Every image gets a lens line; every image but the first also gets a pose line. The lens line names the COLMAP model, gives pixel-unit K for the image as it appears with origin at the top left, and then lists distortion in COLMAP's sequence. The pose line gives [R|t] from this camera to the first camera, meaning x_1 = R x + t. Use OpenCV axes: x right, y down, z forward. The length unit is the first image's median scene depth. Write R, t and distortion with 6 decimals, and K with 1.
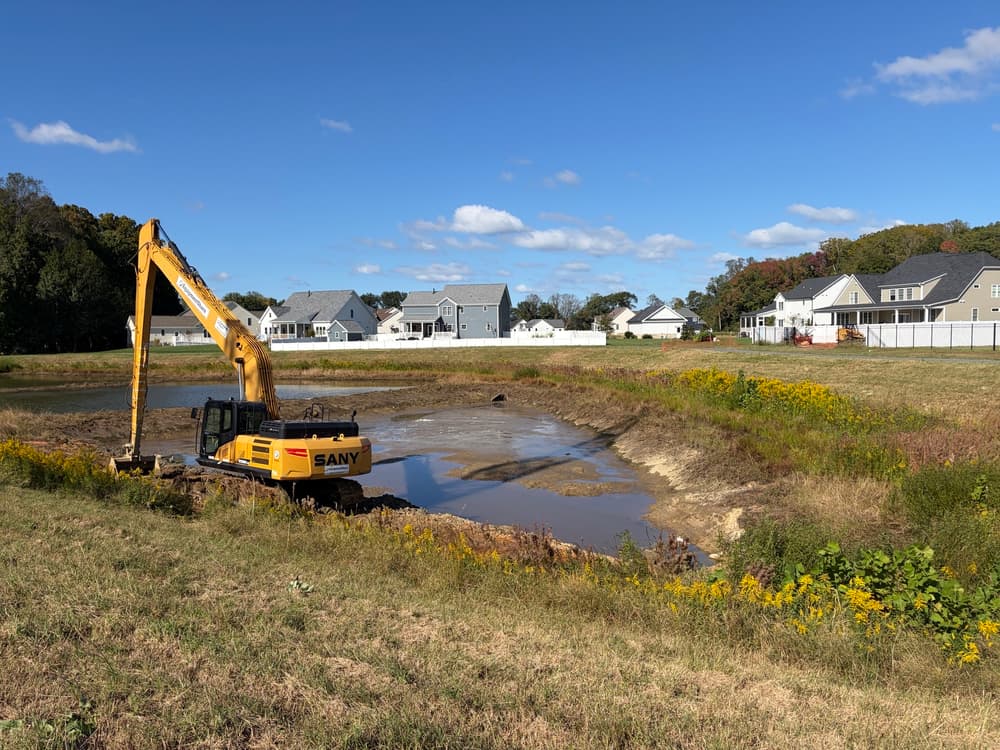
lens RADIAL K [[752.9, 0, 500.0], [0, 752.9, 375.0], [0, 0, 1]] dist [0.104886, -0.140279]
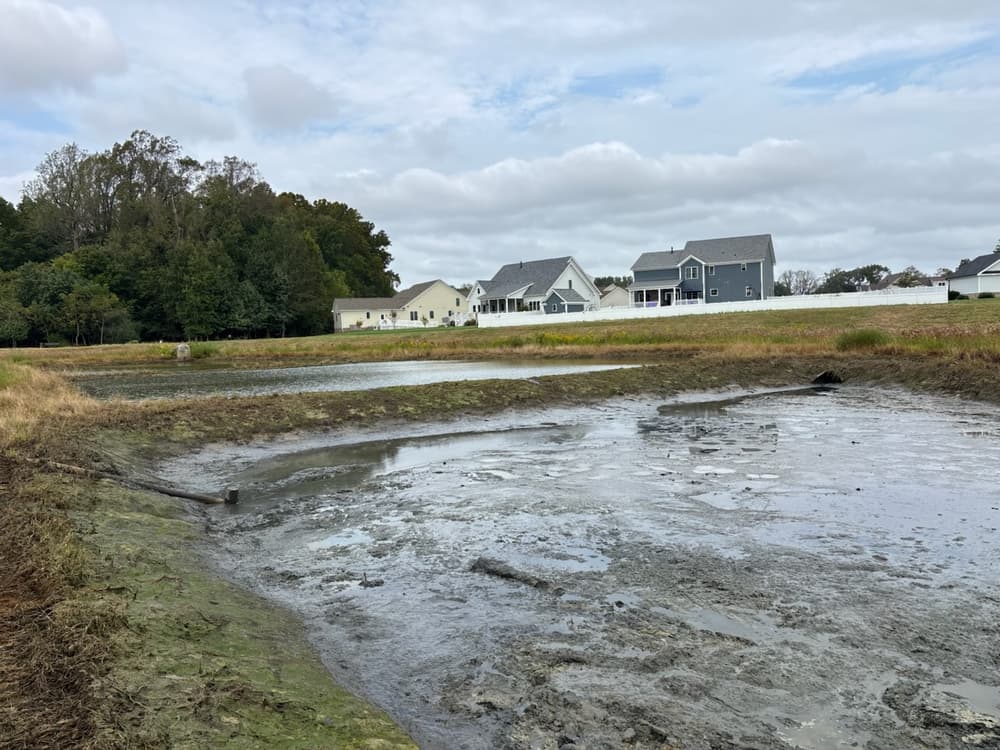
lens RADIAL K [[752.9, 0, 500.0], [0, 752.9, 375.0], [0, 0, 1]] dist [0.104886, -0.140279]
pose [[0.962387, -0.009057, -0.271532, -0.048202], [0.012183, 0.999877, 0.009827, 0.010673], [0.271409, -0.012766, 0.962379, 0.186409]]
